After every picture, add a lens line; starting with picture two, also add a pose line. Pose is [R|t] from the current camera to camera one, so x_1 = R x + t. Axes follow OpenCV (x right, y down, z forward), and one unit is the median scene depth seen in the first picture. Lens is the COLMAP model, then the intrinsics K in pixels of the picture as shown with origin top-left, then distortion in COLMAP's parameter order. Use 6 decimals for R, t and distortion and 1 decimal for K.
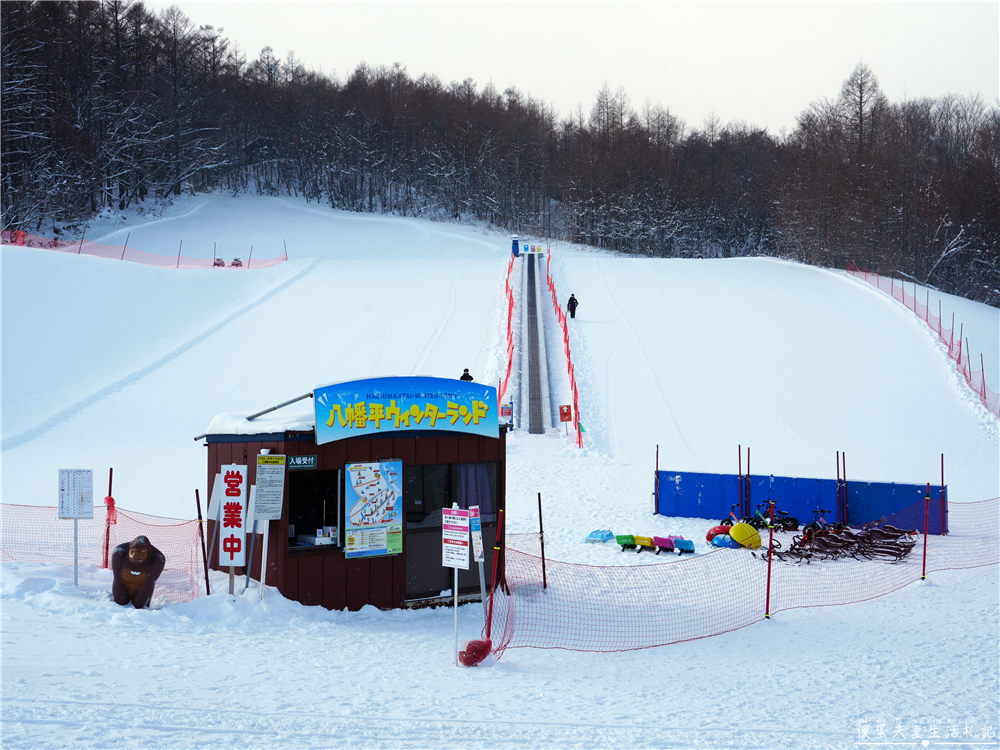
lens RADIAL K [[1413.4, 0, 500.0], [0, 1413.4, 375.0], [0, 0, 1]] dist [0.234086, 0.020221]
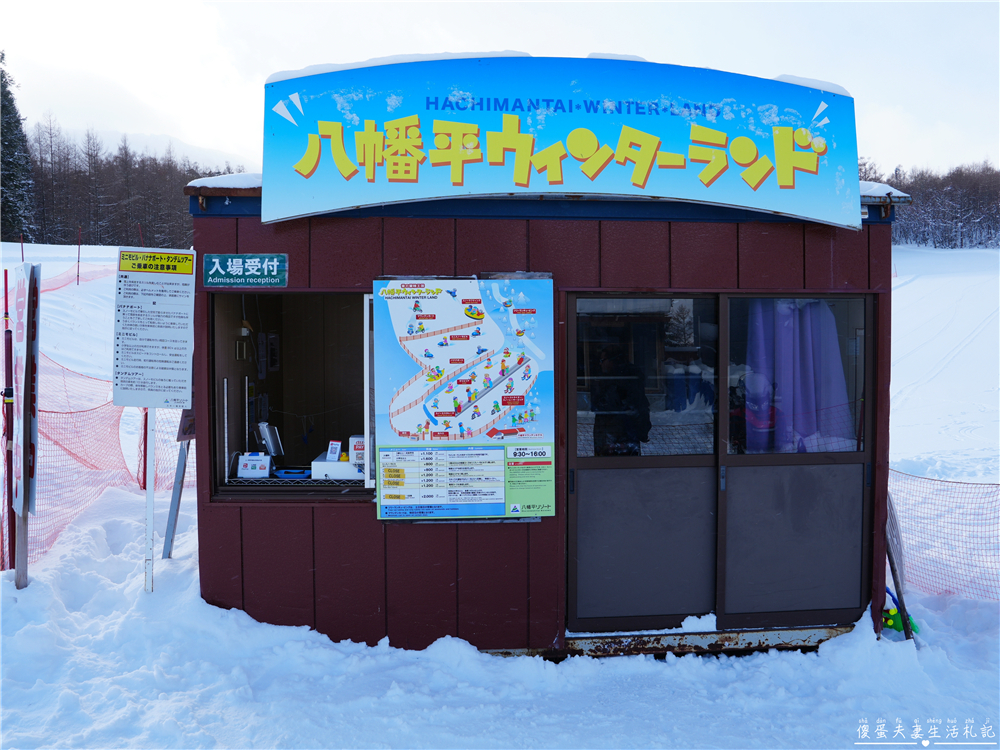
lens RADIAL K [[781.8, 0, 500.0], [0, 781.8, 375.0], [0, 0, 1]] dist [-0.111877, 0.096341]
pose [[0.802057, 0.006549, -0.597212, 0.007453], [0.008093, 0.999729, 0.021832, 0.013418], [0.597193, -0.022344, 0.801786, 0.134535]]
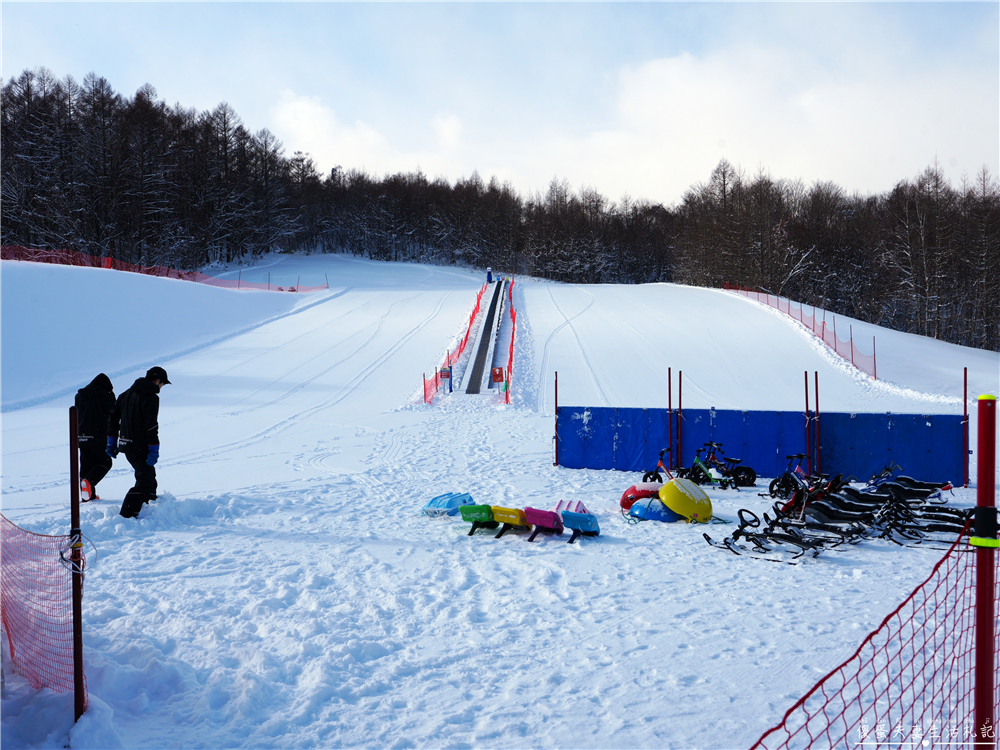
lens RADIAL K [[857.8, 0, 500.0], [0, 857.8, 375.0], [0, 0, 1]] dist [0.000078, 0.000248]
pose [[0.999907, -0.013490, -0.001826, 0.093804], [0.013477, 0.999884, -0.007111, 0.060853], [0.001922, 0.007086, 0.999973, 0.628840]]
